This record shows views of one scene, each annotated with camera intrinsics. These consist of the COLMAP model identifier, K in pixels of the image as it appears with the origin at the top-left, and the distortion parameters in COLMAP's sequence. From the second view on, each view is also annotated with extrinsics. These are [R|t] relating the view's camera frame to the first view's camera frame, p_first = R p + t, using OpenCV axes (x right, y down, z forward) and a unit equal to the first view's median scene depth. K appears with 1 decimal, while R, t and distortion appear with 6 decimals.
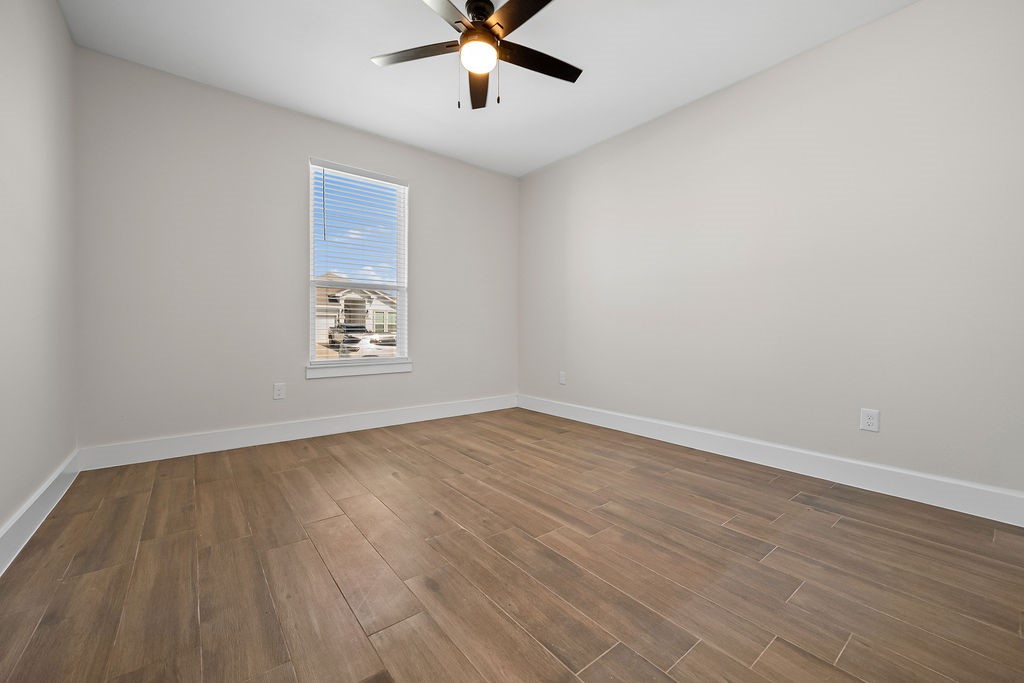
lens RADIAL K [[406.2, 0, 514.5], [0, 406.2, 336.4], [0, 0, 1]] dist [-0.002109, 0.000160]
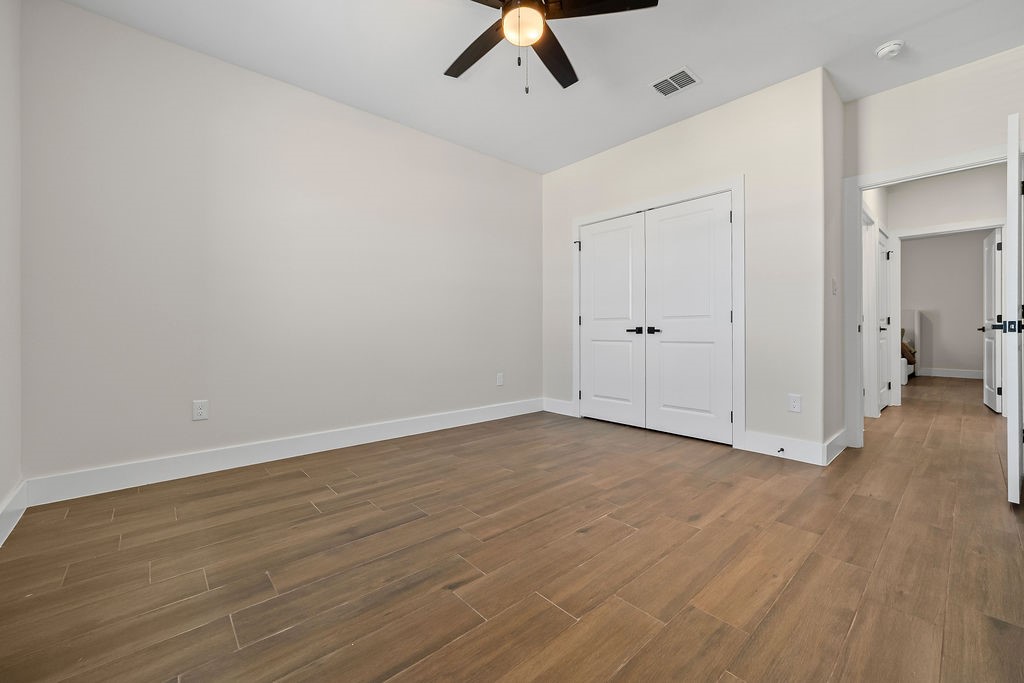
lens RADIAL K [[406.2, 0, 514.5], [0, 406.2, 336.4], [0, 0, 1]] dist [-0.002109, 0.000160]
pose [[-0.057263, -0.013907, 0.998262, -0.836830], [0.012860, 0.999810, 0.014667, -0.015415], [-0.998276, 0.013677, -0.057073, 0.918158]]
